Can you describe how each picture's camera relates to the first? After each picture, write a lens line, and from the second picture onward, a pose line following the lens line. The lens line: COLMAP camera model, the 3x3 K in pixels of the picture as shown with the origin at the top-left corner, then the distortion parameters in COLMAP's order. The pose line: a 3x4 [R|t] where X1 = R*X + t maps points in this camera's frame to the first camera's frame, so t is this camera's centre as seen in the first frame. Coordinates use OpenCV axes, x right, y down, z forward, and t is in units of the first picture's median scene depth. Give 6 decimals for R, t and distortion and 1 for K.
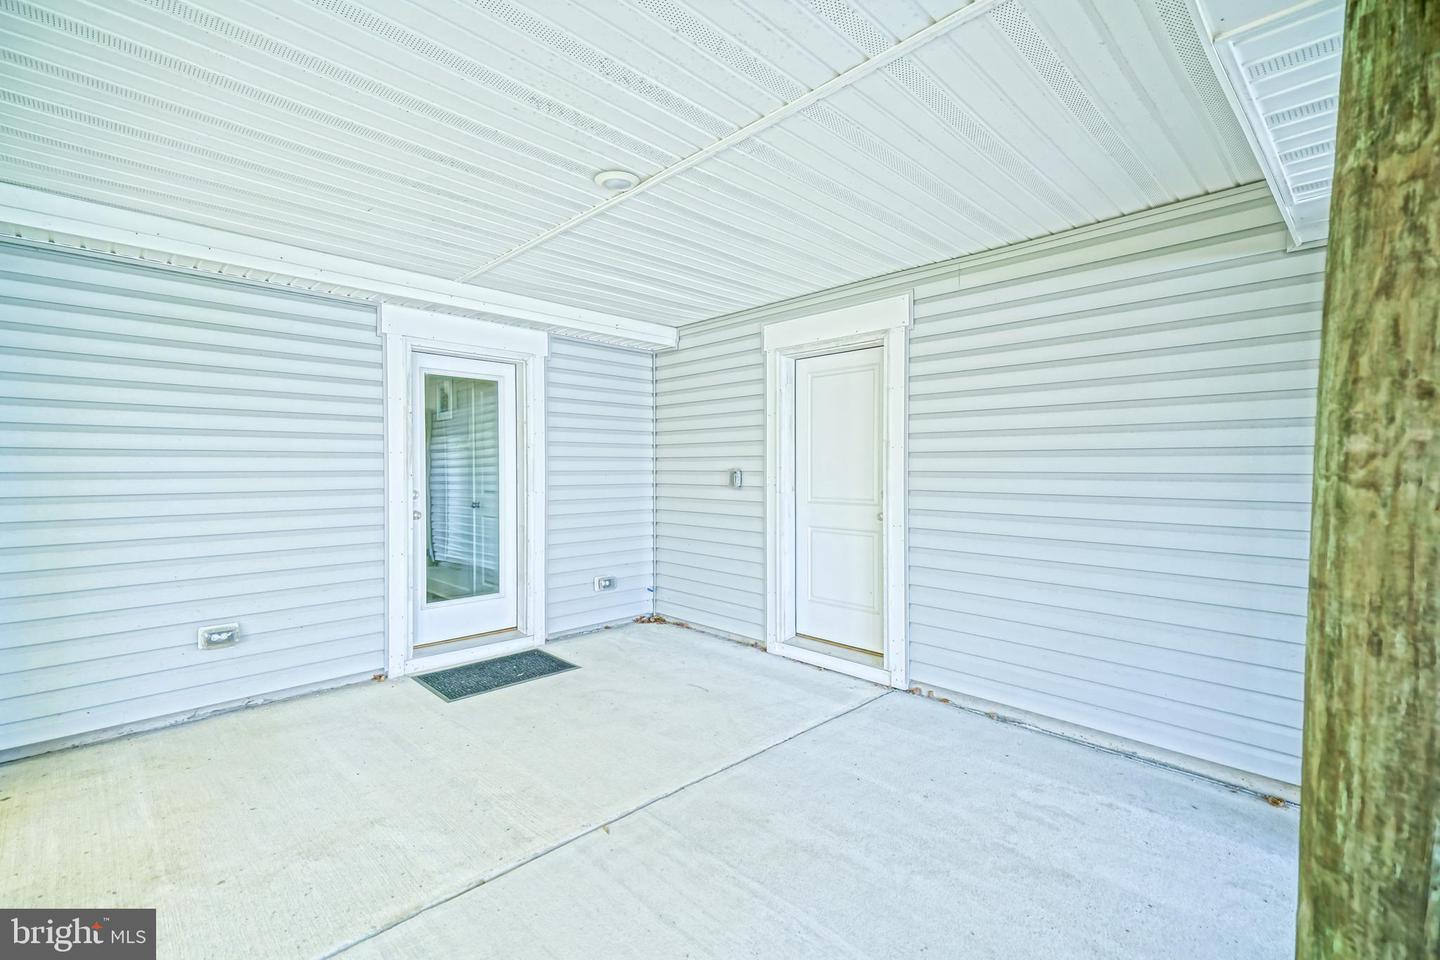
lens RADIAL K [[632.2, 0, 706.7], [0, 632.2, 471.2], [0, 0, 1]] dist [0.039398, -0.000226]
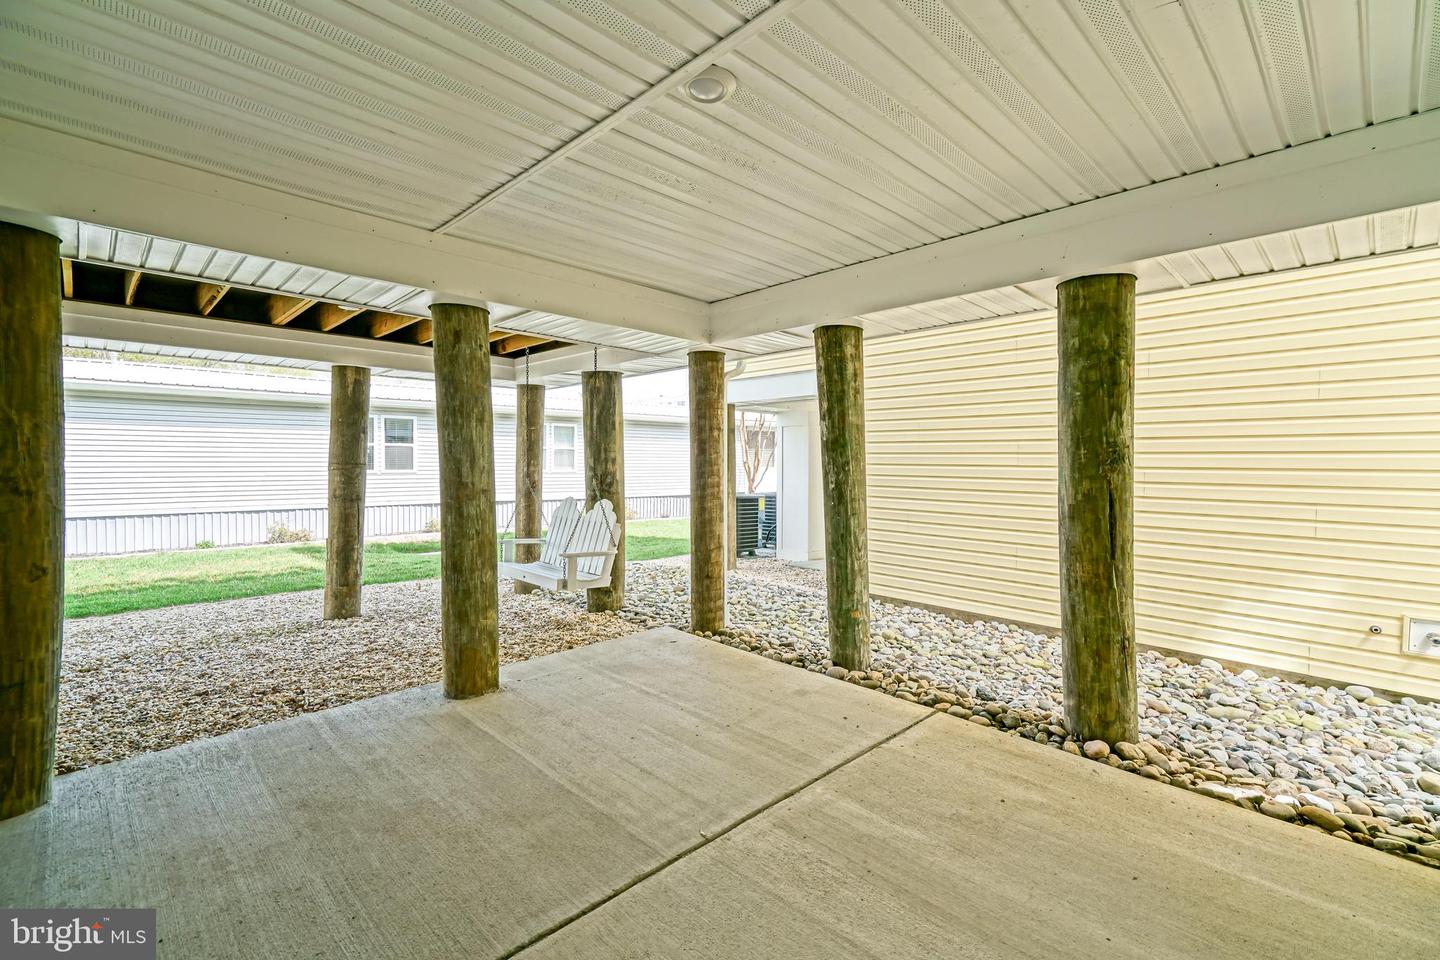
lens RADIAL K [[632.2, 0, 706.7], [0, 632.2, 471.2], [0, 0, 1]] dist [0.039398, -0.000226]
pose [[-0.999947, -0.009311, 0.004316, -0.103650], [-0.009212, 0.999705, 0.022452, -0.011214], [-0.004524, 0.022412, -0.999739, 1.252994]]
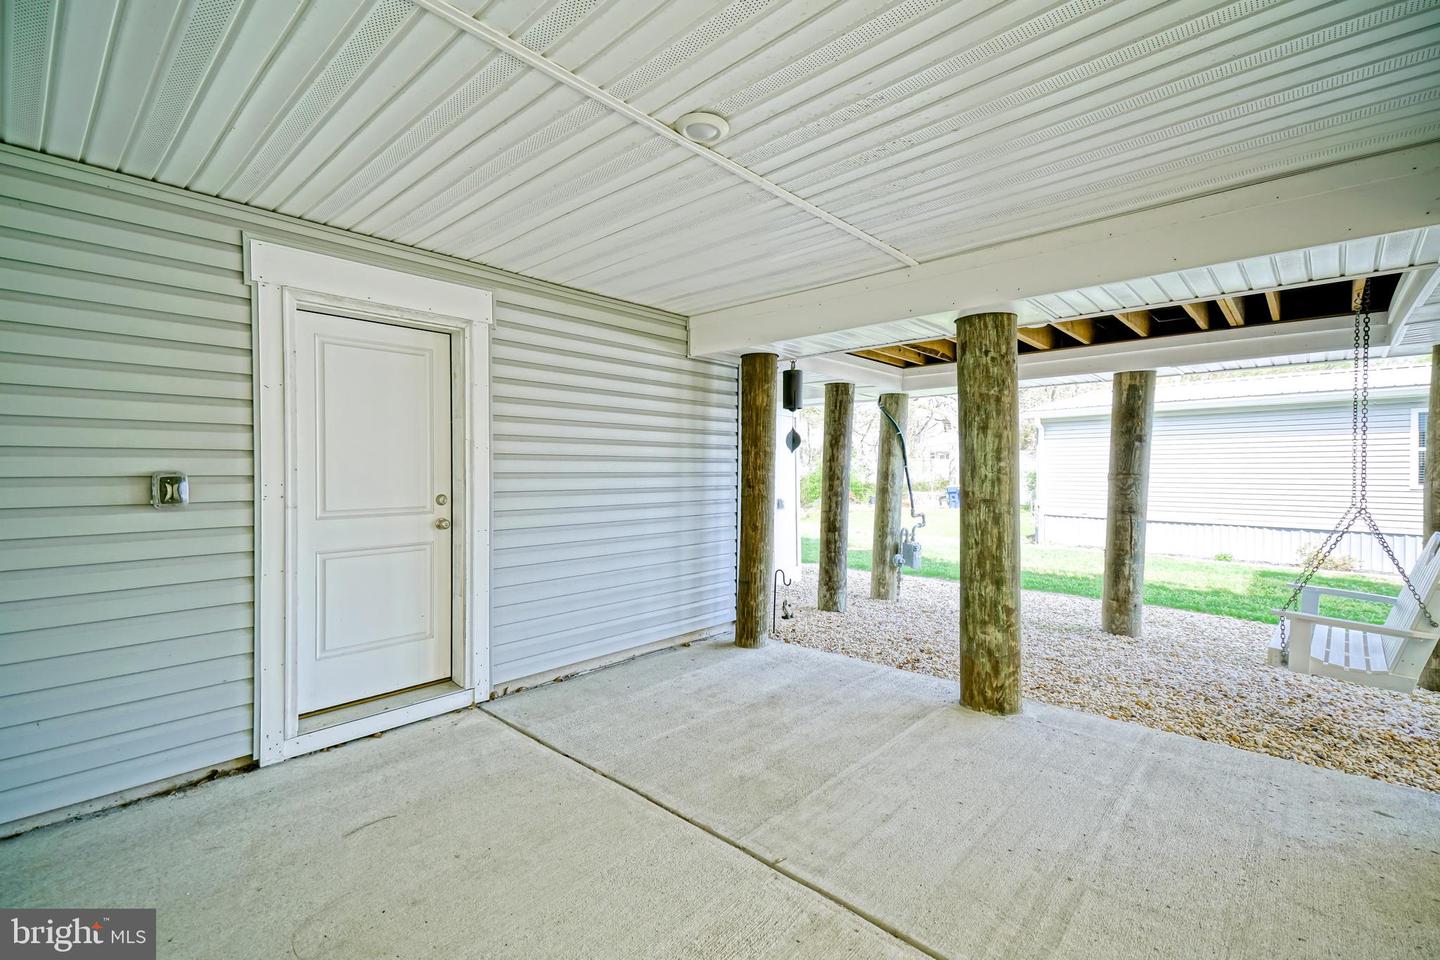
lens RADIAL K [[632.2, 0, 706.7], [0, 632.2, 471.2], [0, 0, 1]] dist [0.039398, -0.000226]
pose [[-0.051809, -0.005063, 0.998644, -0.687397], [0.005478, 0.999971, 0.005354, -0.006902], [-0.998642, 0.005748, -0.051780, 0.734115]]
